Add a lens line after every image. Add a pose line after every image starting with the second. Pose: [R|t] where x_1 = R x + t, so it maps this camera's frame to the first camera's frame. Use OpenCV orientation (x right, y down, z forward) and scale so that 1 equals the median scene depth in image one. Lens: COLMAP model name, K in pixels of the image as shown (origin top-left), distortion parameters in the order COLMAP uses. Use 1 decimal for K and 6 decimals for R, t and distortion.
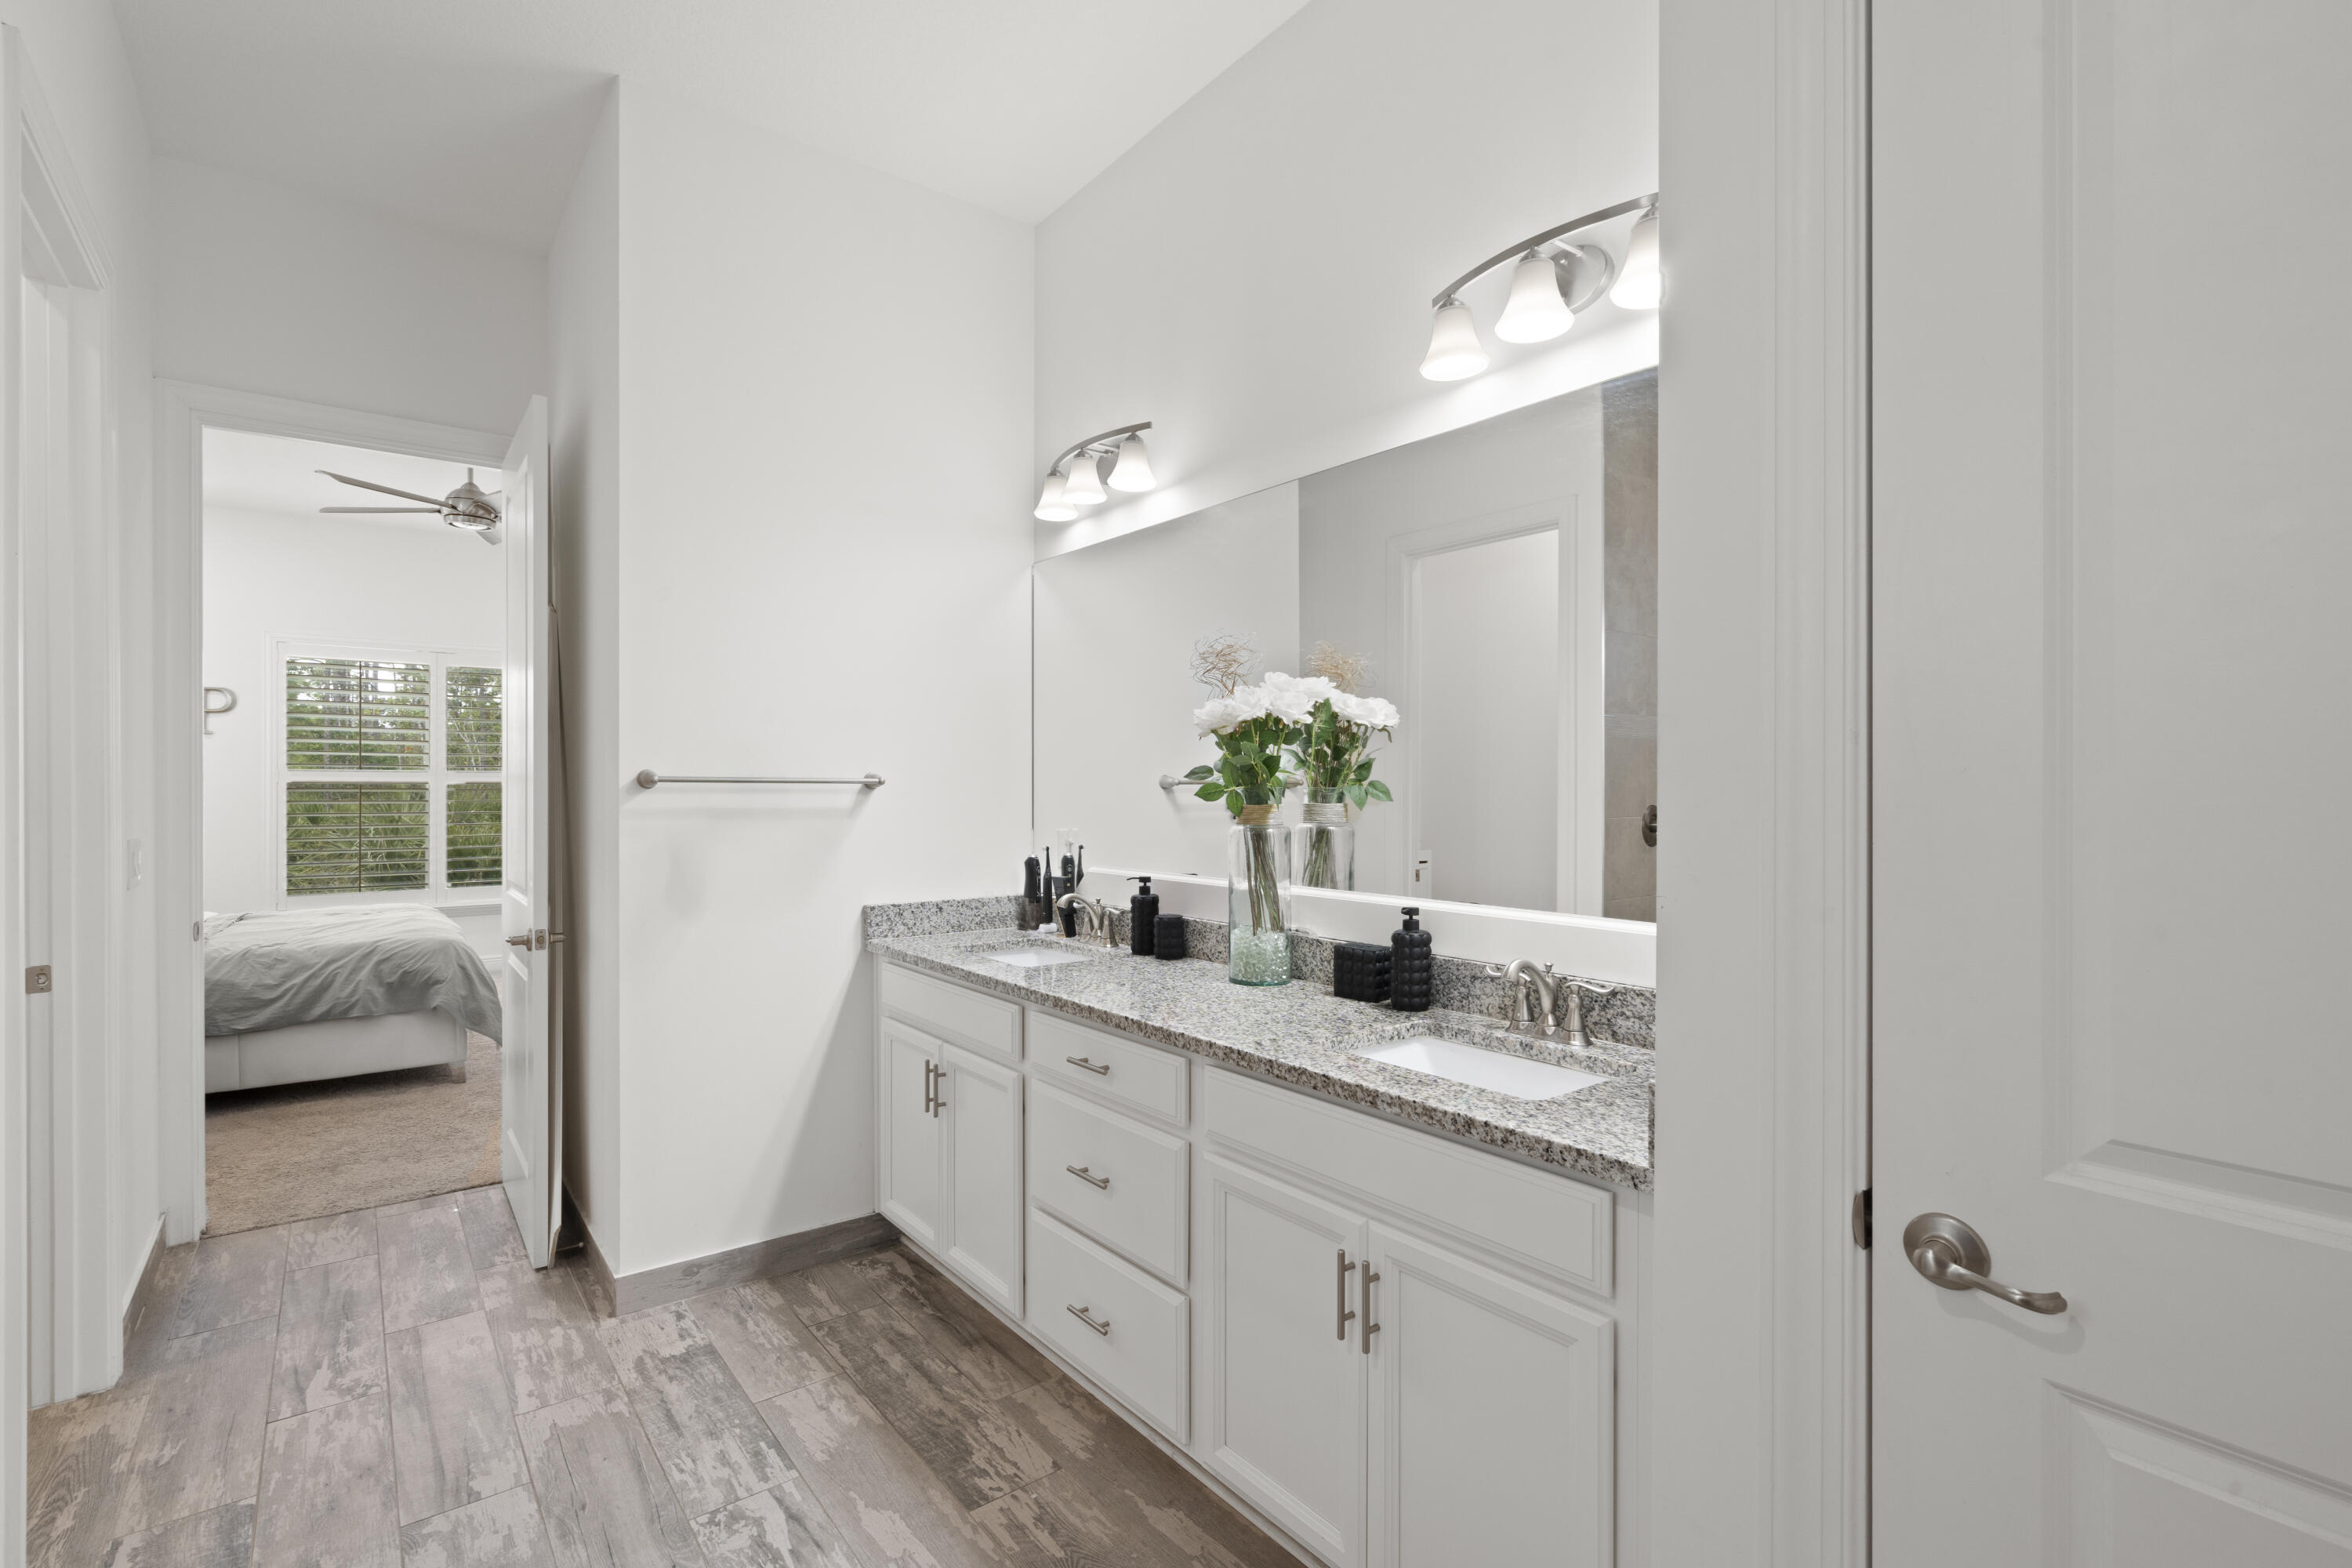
lens RADIAL K [[1066.6, 0, 1160.0], [0, 1066.6, 782.9], [0, 0, 1]] dist [-0.008800, 0.002515]
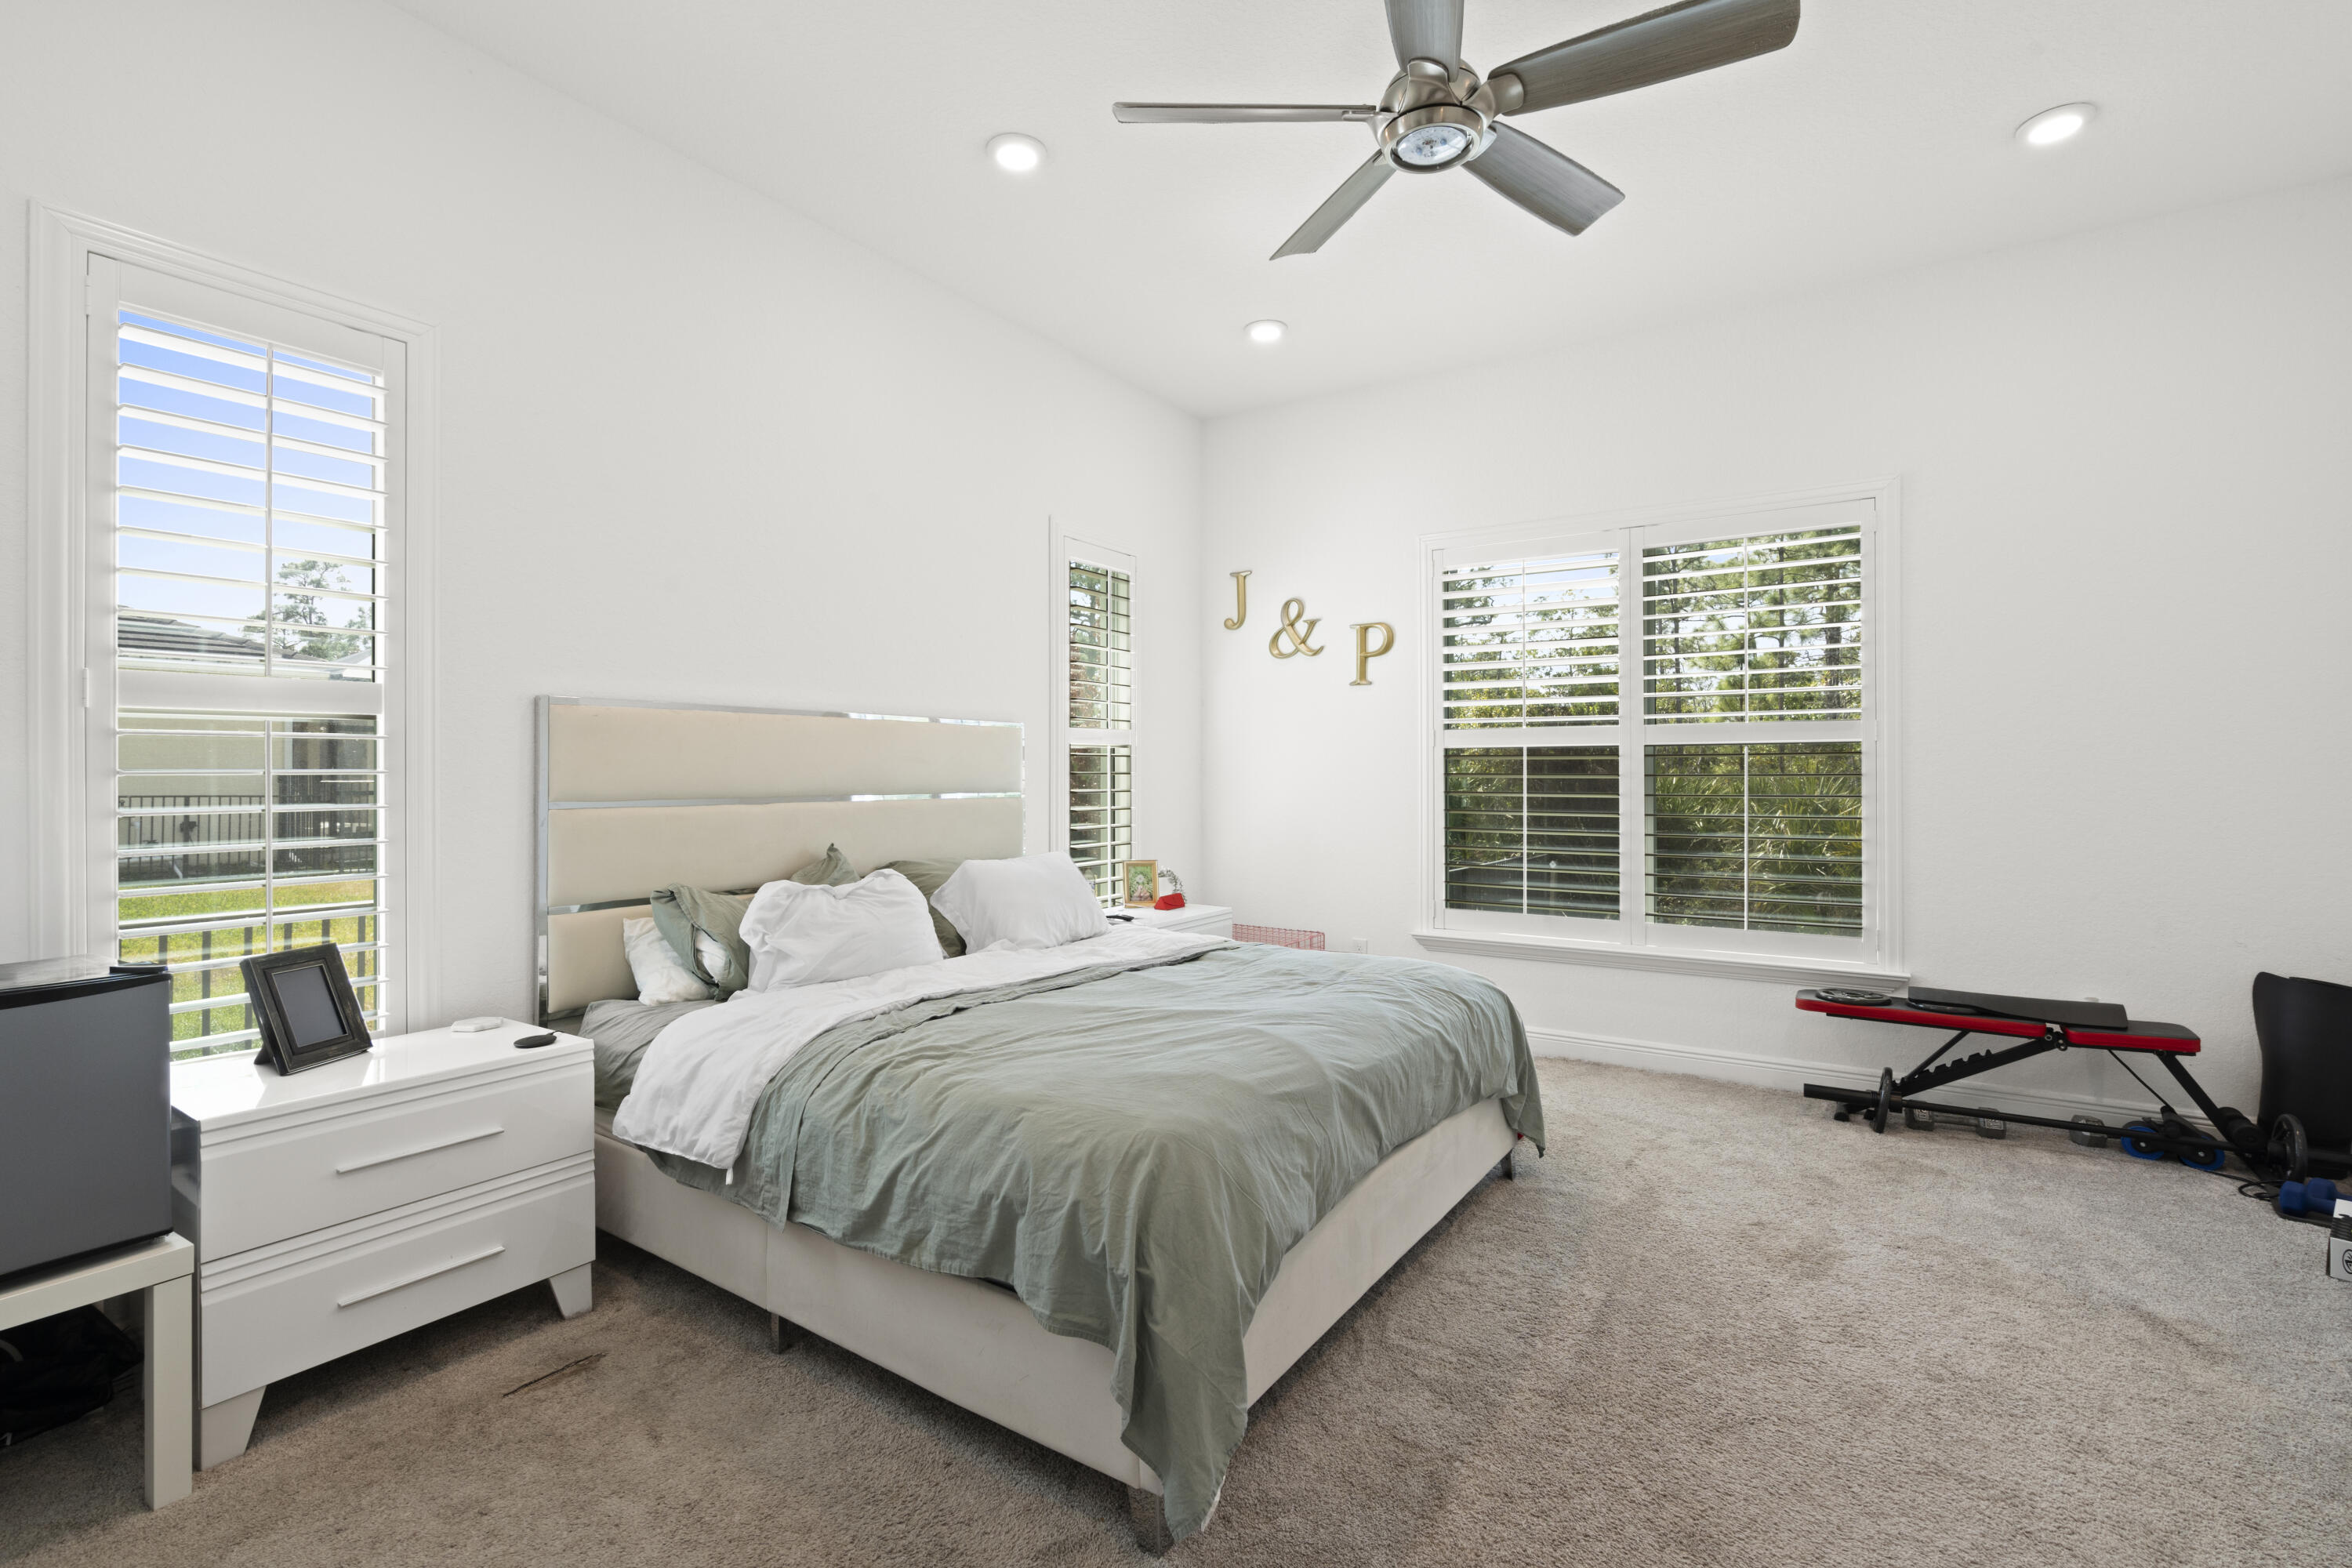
lens RADIAL K [[1066.6, 0, 1172.2], [0, 1066.6, 779.9], [0, 0, 1]] dist [-0.008800, 0.002515]
pose [[0.334083, 0.010228, -0.942488, -0.203748], [0.005362, 0.999904, 0.012752, 0.011200], [0.942528, -0.009314, 0.333996, 0.563122]]
